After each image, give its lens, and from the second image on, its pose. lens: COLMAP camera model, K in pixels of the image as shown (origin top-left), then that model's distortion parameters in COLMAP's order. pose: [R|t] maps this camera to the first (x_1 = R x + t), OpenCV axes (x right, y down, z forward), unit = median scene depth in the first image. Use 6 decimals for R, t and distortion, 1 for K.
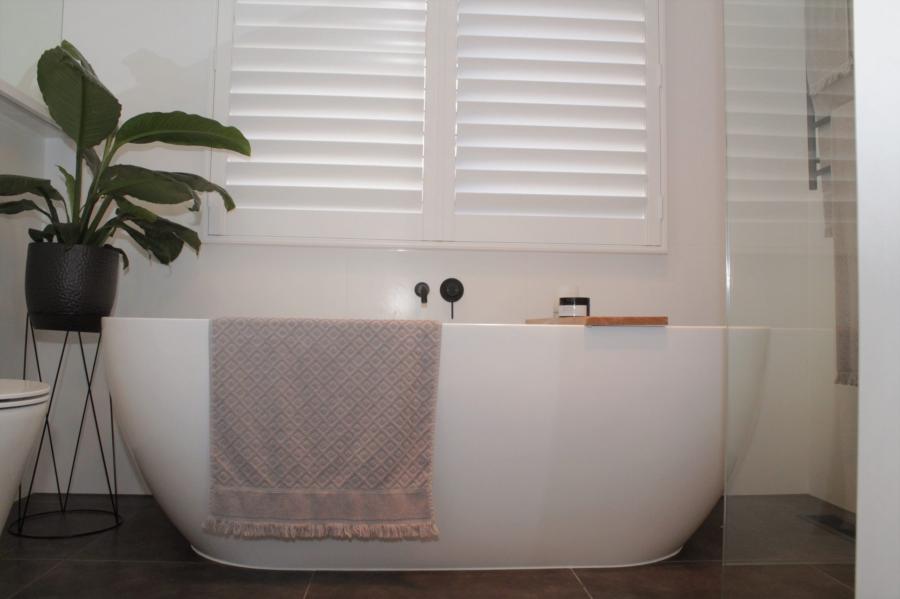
lens RADIAL K [[776.8, 0, 418.8], [0, 776.8, 284.9], [0, 0, 1]] dist [-0.205555, 0.163035]
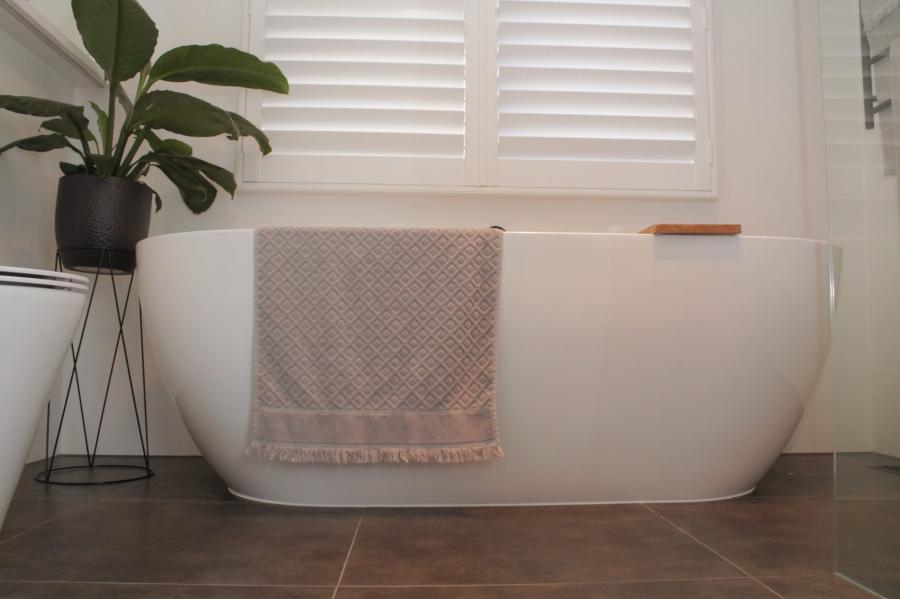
lens RADIAL K [[776.8, 0, 418.8], [0, 776.8, 284.9], [0, 0, 1]] dist [-0.205555, 0.163035]
pose [[0.999761, -0.009515, -0.019693, -0.054636], [0.009015, 0.999639, -0.025318, 0.138276], [0.019927, 0.025134, 0.999485, 0.064198]]
